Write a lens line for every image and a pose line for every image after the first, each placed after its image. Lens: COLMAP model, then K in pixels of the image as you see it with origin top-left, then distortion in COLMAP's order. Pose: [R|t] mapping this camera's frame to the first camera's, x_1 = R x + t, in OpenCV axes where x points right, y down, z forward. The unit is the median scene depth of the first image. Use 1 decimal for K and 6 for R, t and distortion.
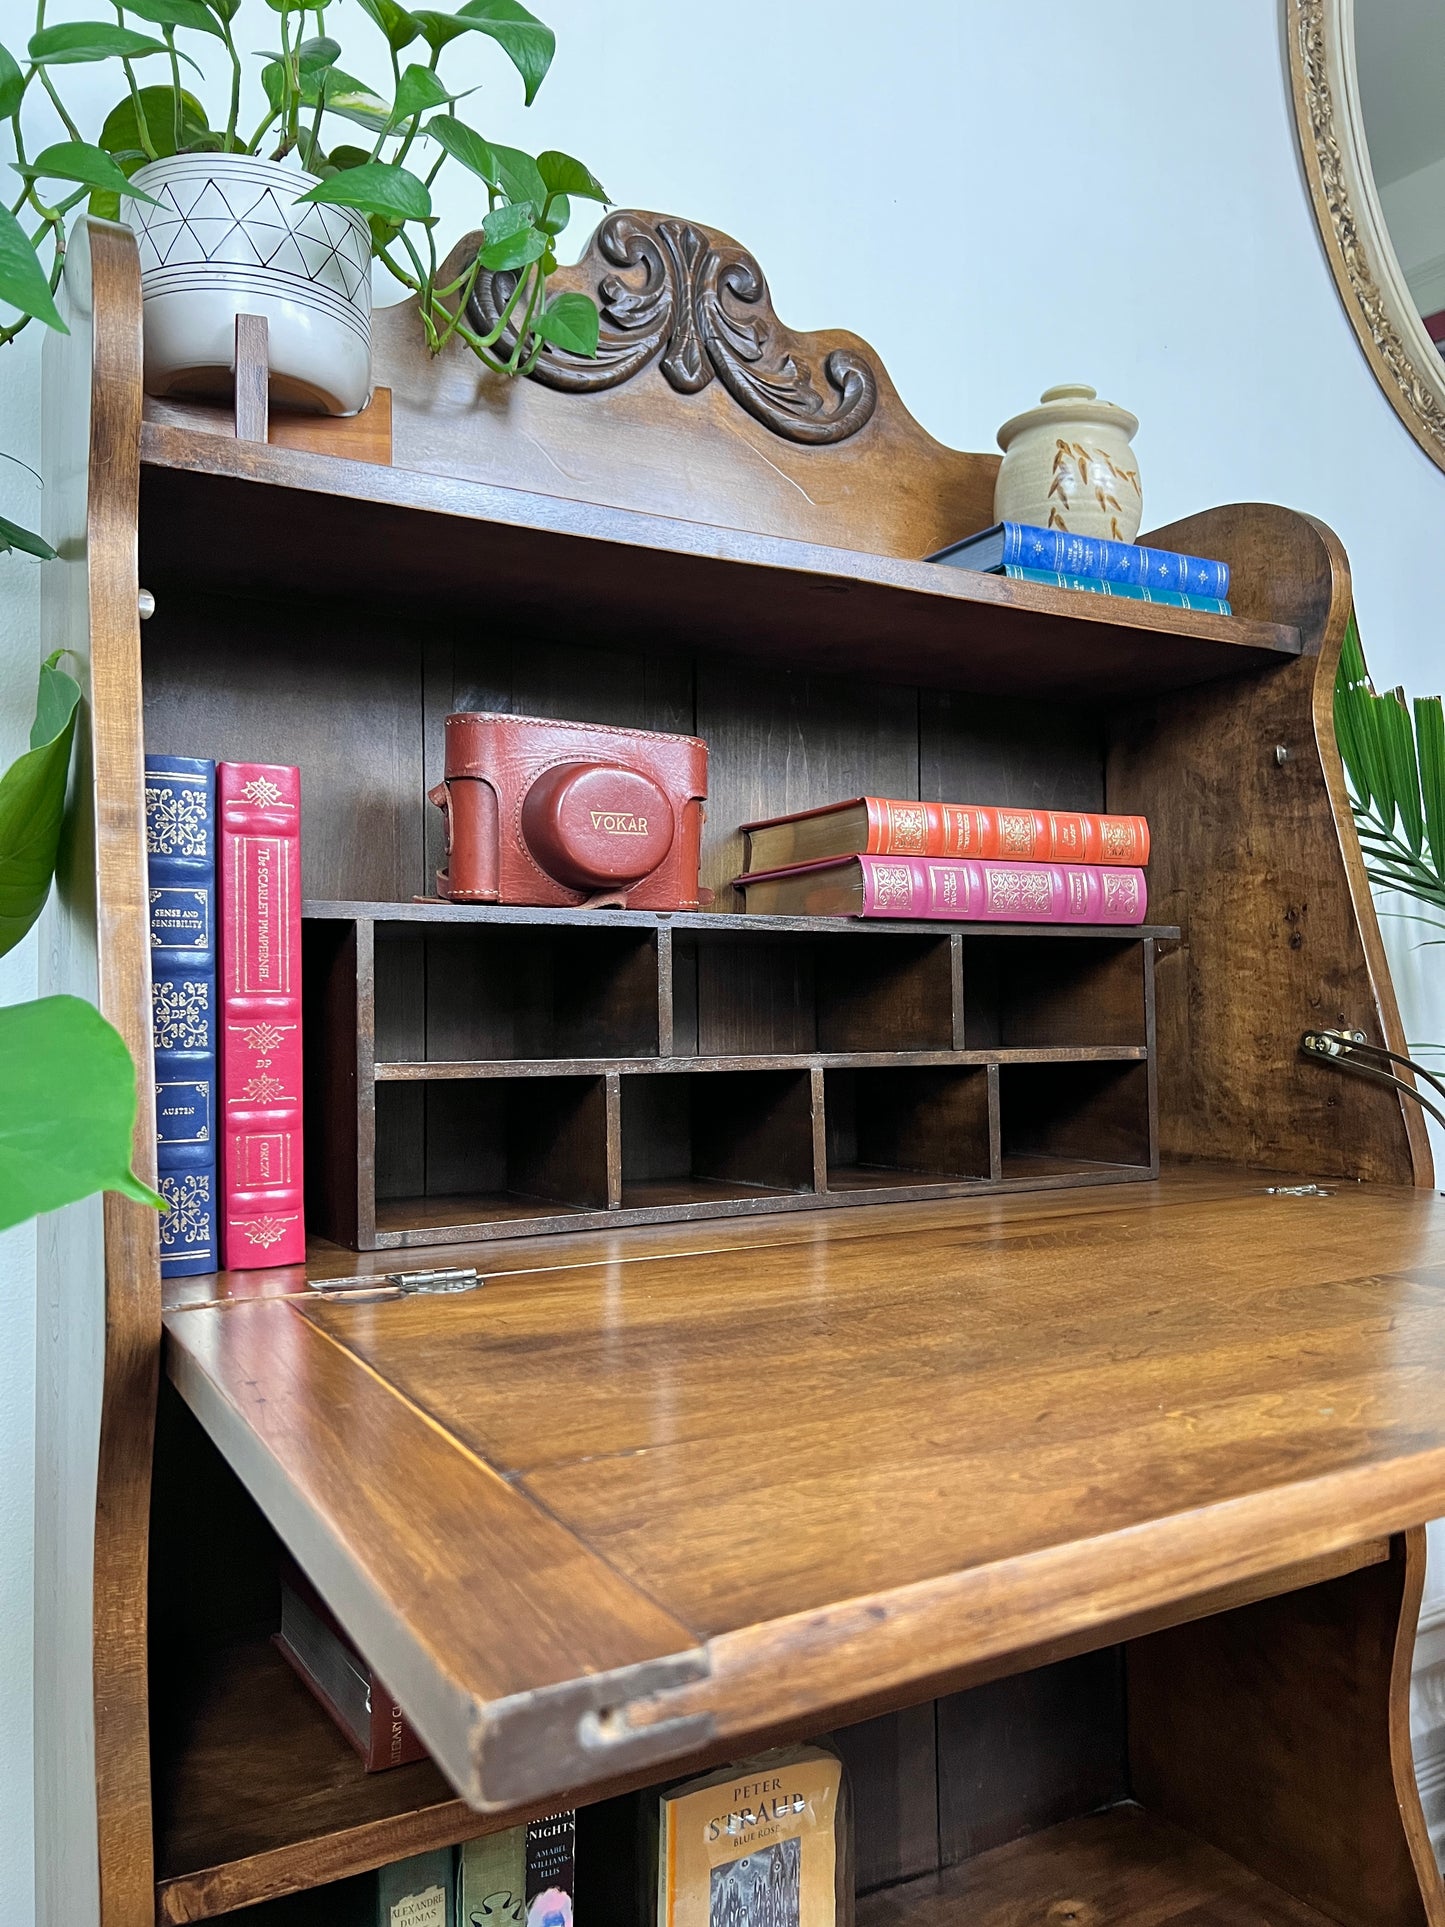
lens RADIAL K [[1453.4, 0, 715.9], [0, 1453.4, 974.0], [0, 0, 1]] dist [0.047867, -0.066639]
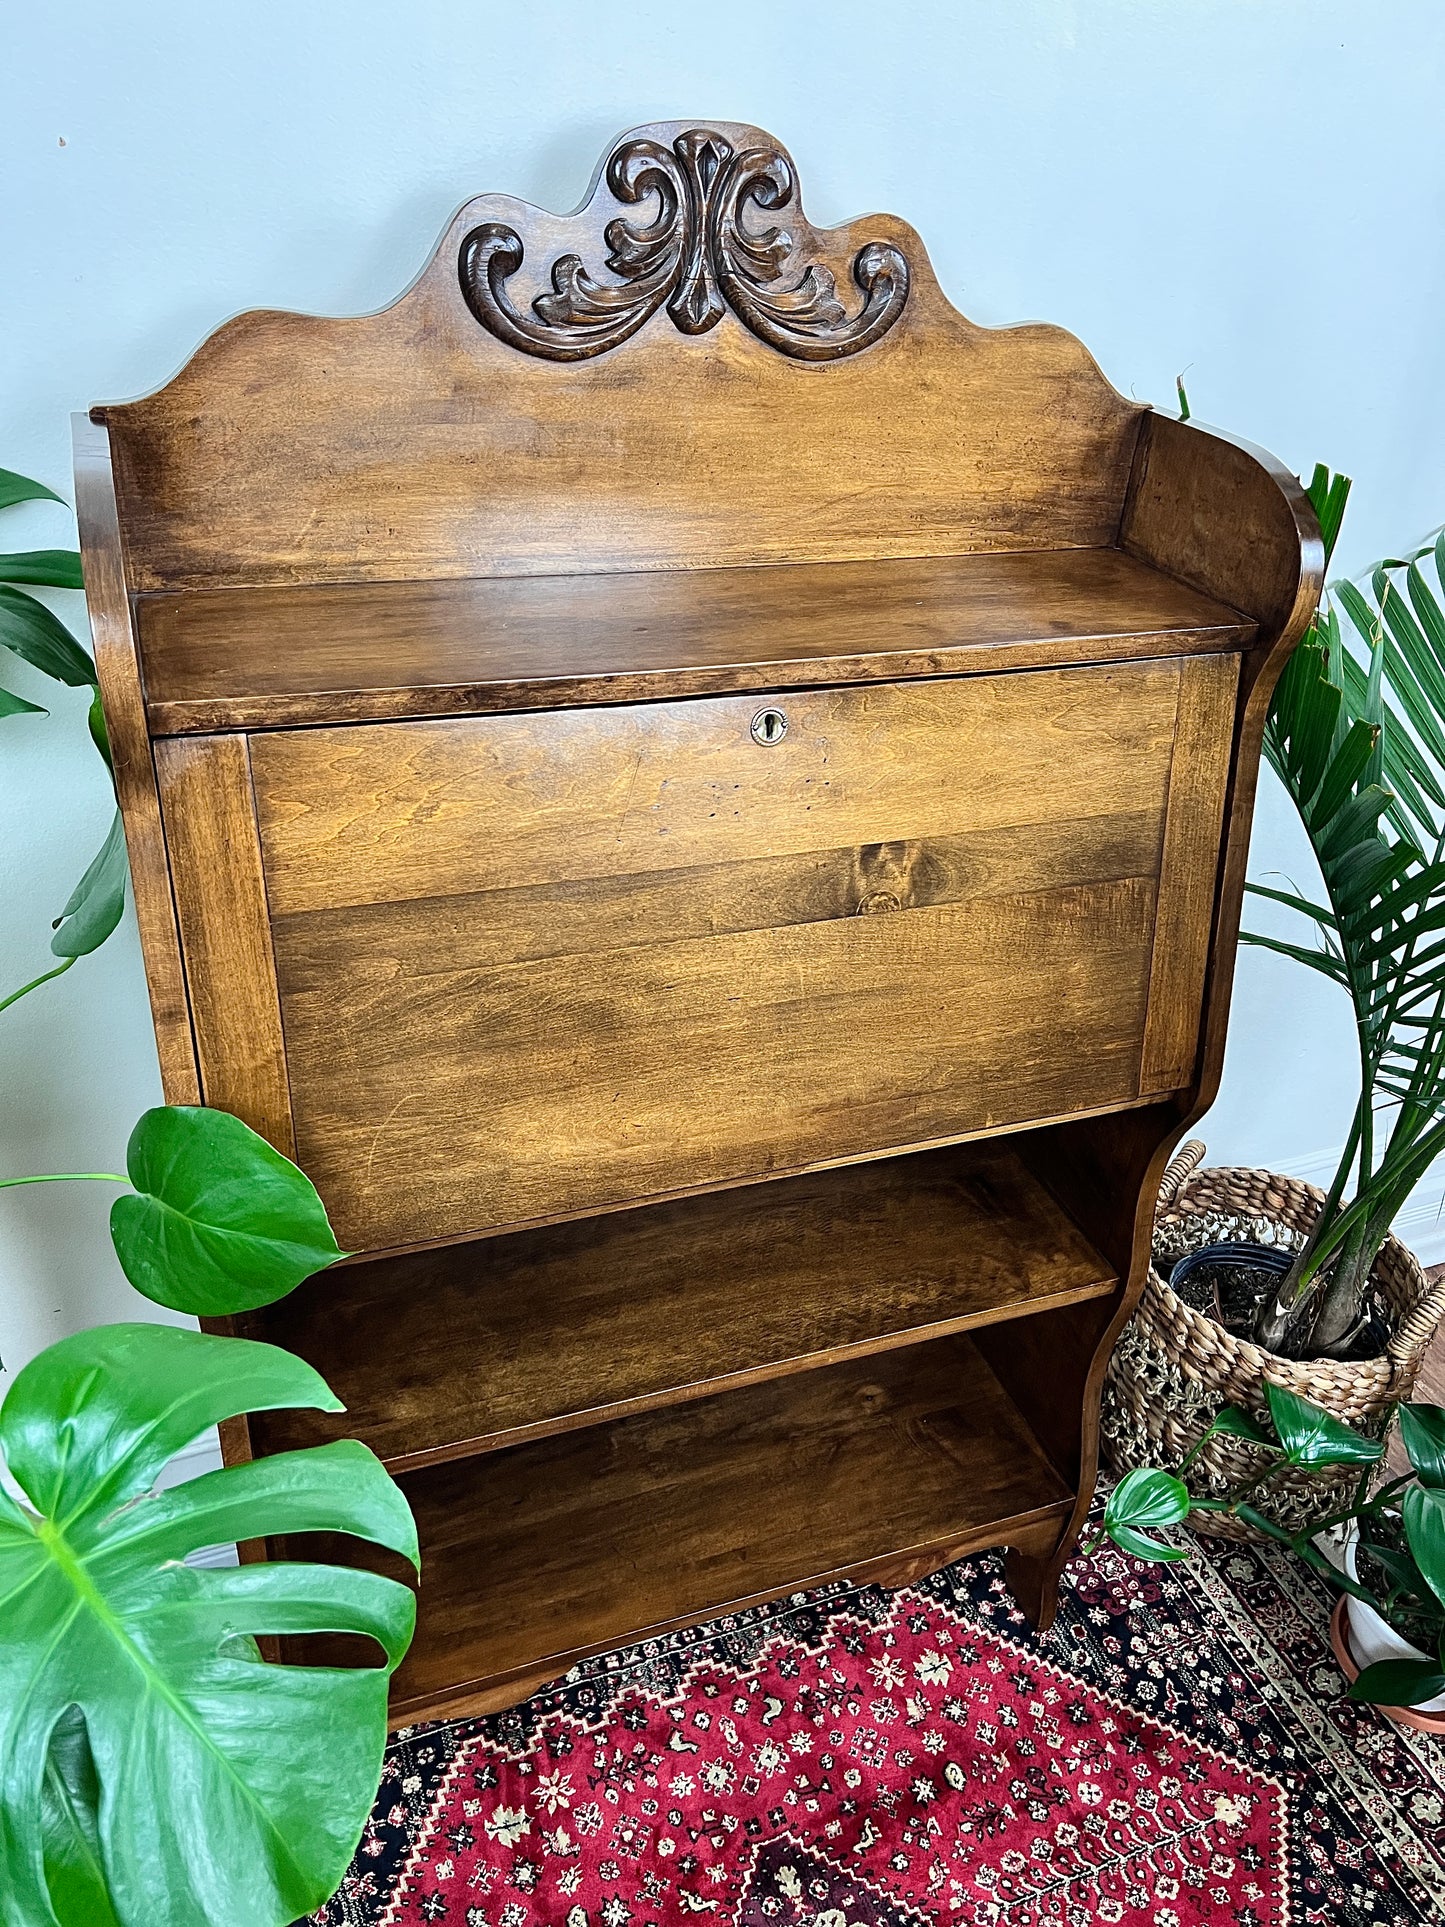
lens RADIAL K [[1435.5, 0, 724.0], [0, 1435.5, 947.3], [0, 0, 1]] dist [0.050881, -0.058254]
pose [[0.984349, 0.152873, -0.087673, 0.158368], [-0.079141, 0.827971, 0.555159, -0.630459], [0.157460, -0.539532, 0.827111, -0.042619]]
